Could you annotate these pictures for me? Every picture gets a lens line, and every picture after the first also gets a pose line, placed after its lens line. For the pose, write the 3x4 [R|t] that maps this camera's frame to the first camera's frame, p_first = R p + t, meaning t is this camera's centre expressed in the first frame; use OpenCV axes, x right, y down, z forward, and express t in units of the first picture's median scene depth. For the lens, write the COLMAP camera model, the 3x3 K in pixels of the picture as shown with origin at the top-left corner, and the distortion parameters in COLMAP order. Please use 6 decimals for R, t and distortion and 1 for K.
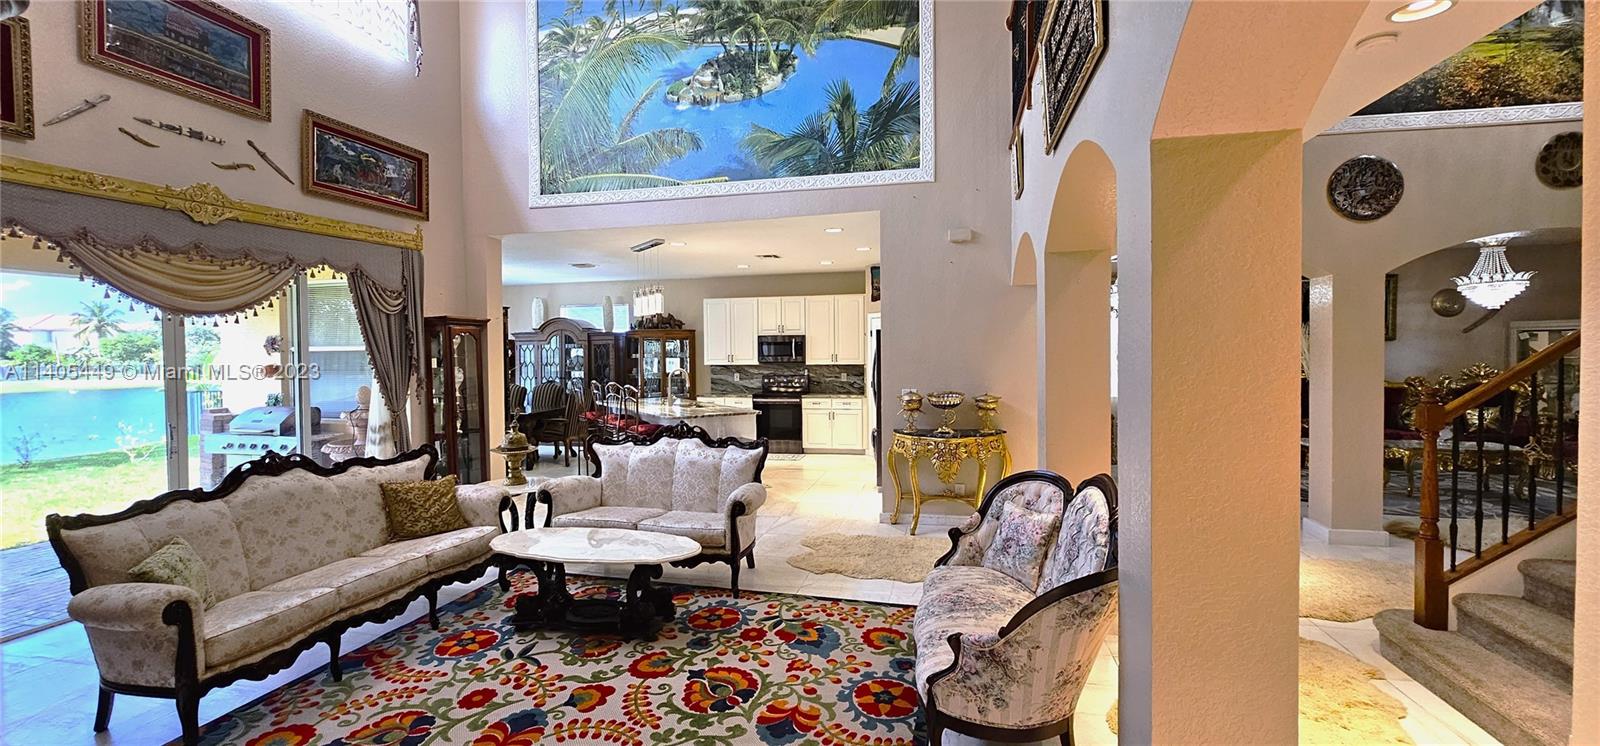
lens RADIAL K [[663.5, 0, 800.0], [0, 663.5, 373.0], [0, 0, 1]] dist [-0.002065, 0.000222]
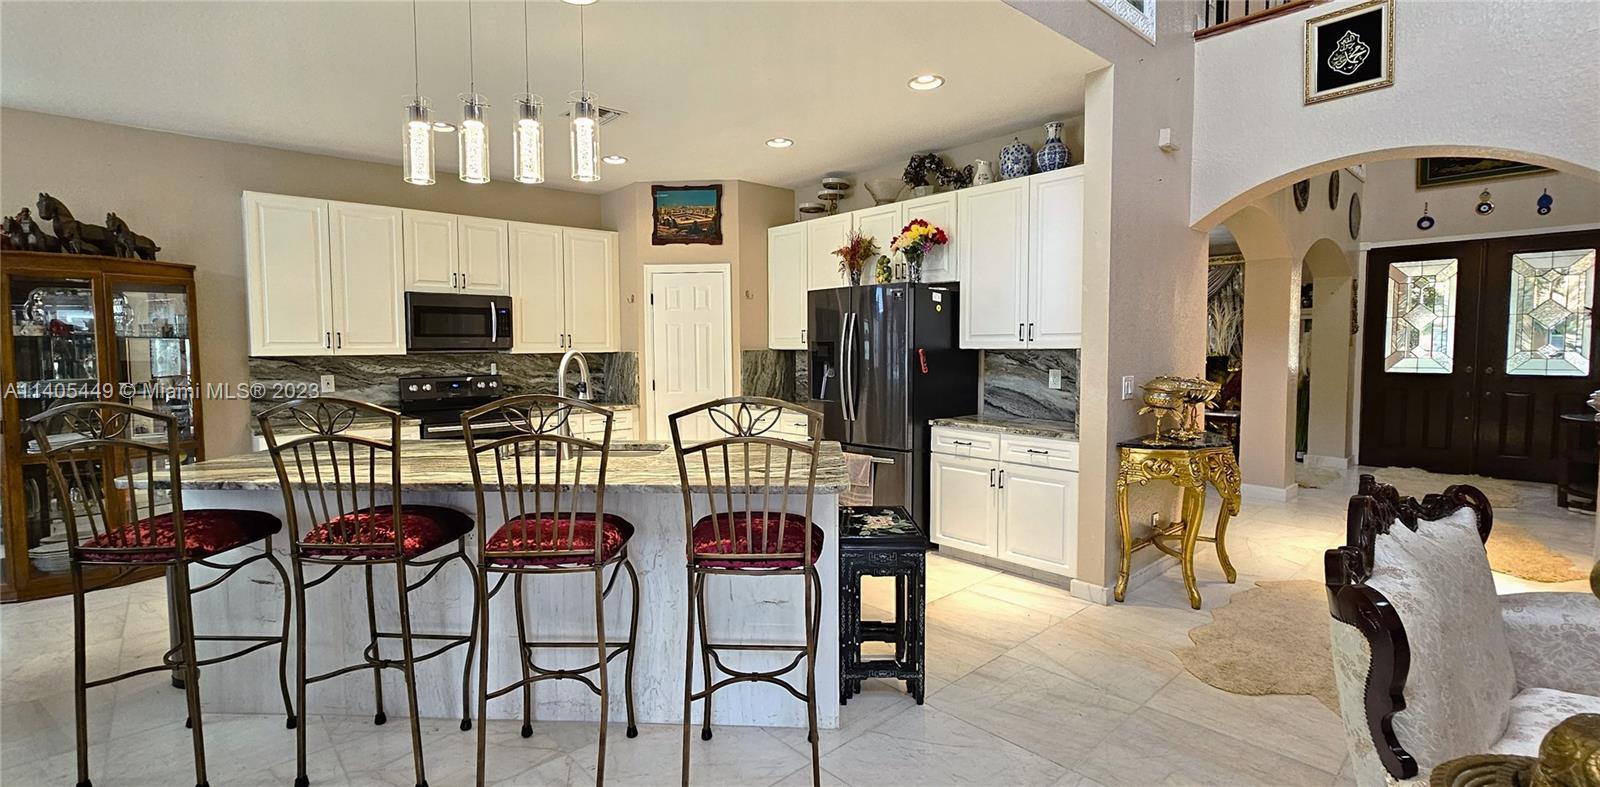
lens RADIAL K [[696.8, 0, 776.3], [0, 696.8, 396.8], [0, 0, 1]] dist [-0.006217, -0.000169]
pose [[0.568249, -0.050752, 0.821290, -0.555312], [0.029691, 0.998711, 0.041173, 0.008466], [-0.822321, 0.000988, 0.569023, 0.893536]]
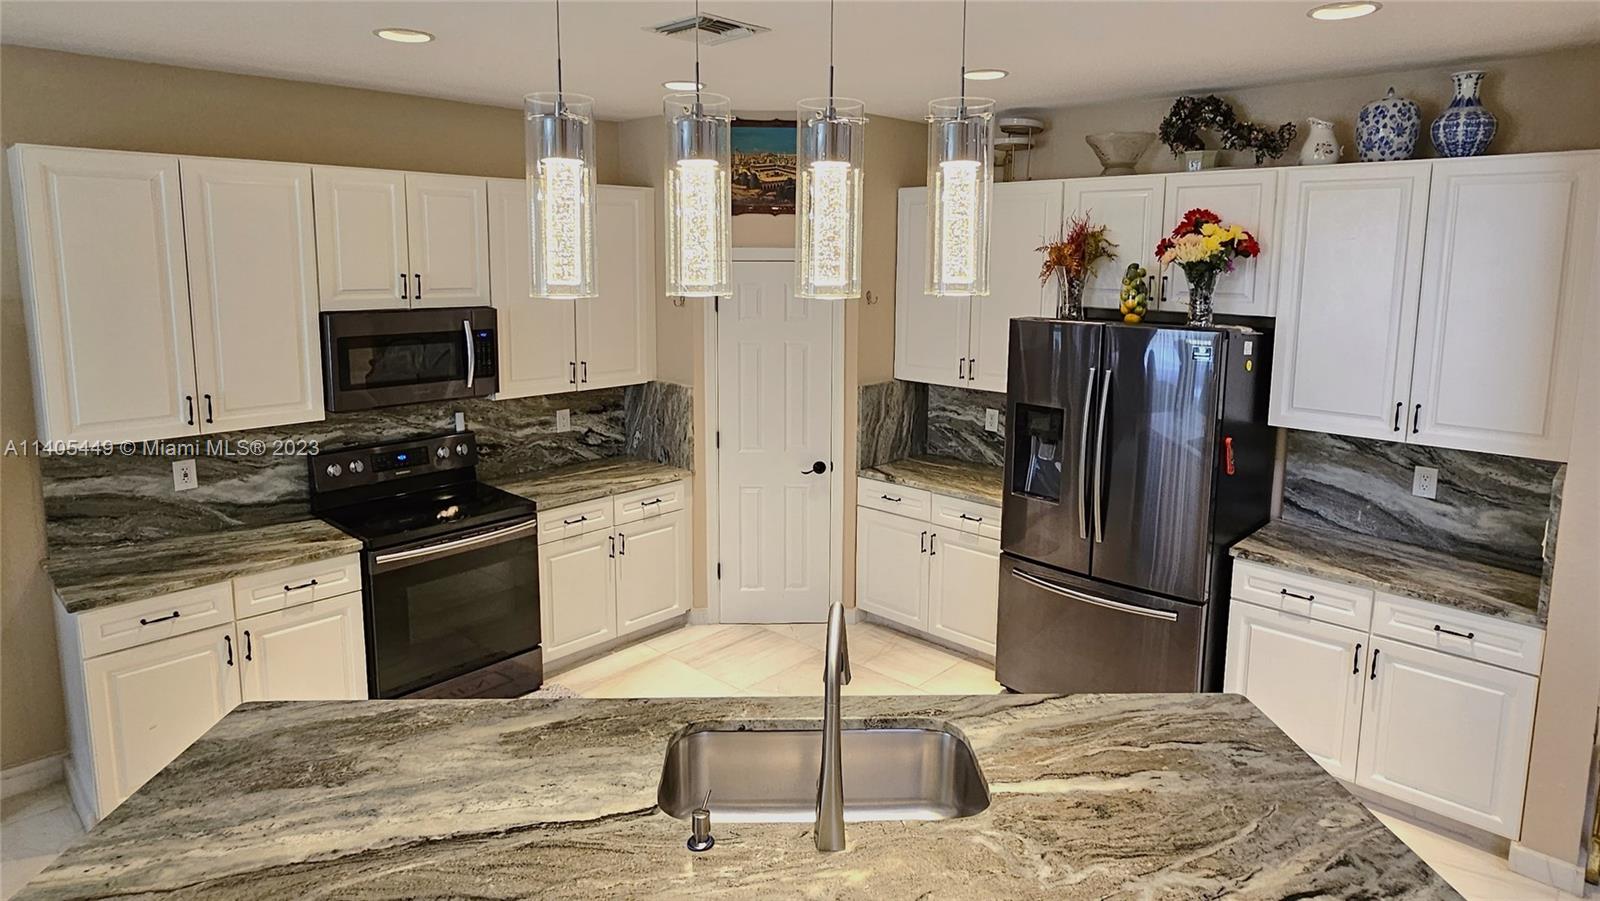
lens RADIAL K [[904.8, 0, 801.1], [0, 904.8, 384.5], [0, 0, 1]] dist [-0.003783, -0.001146]
pose [[0.489566, -0.108284, 0.865216, -0.495555], [0.017376, 0.993274, 0.114479, -0.114466], [-0.871793, -0.041012, 0.488155, 1.147470]]
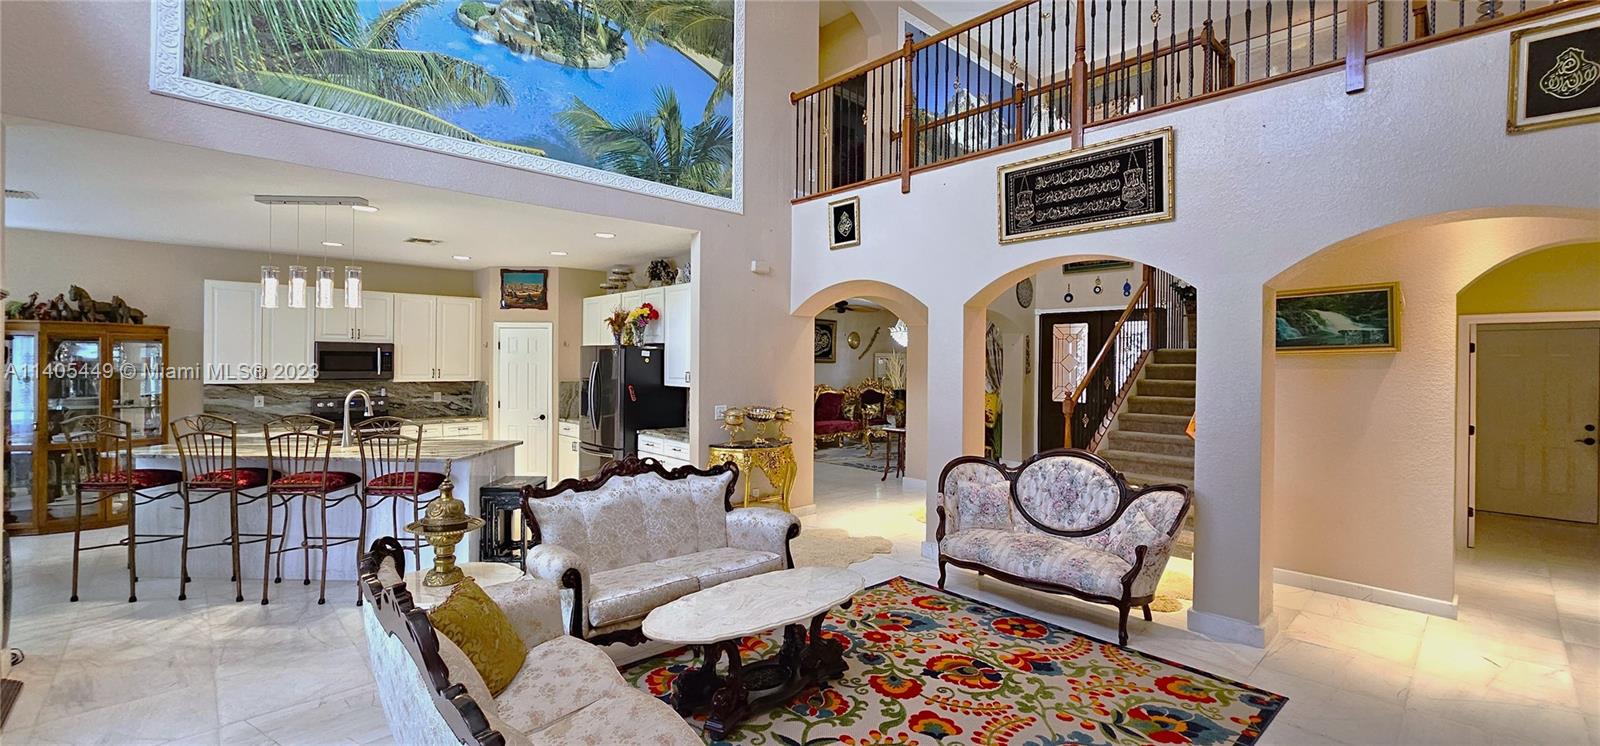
lens RADIAL K [[663.5, 0, 800.0], [0, 663.5, 373.0], [0, 0, 1]] dist [-0.002065, 0.000222]
pose [[0.544171, 0.002514, 0.838970, -0.651832], [0.013760, 0.999834, -0.011921, -0.012720], [-0.838861, 0.018031, 0.544047, 0.323615]]
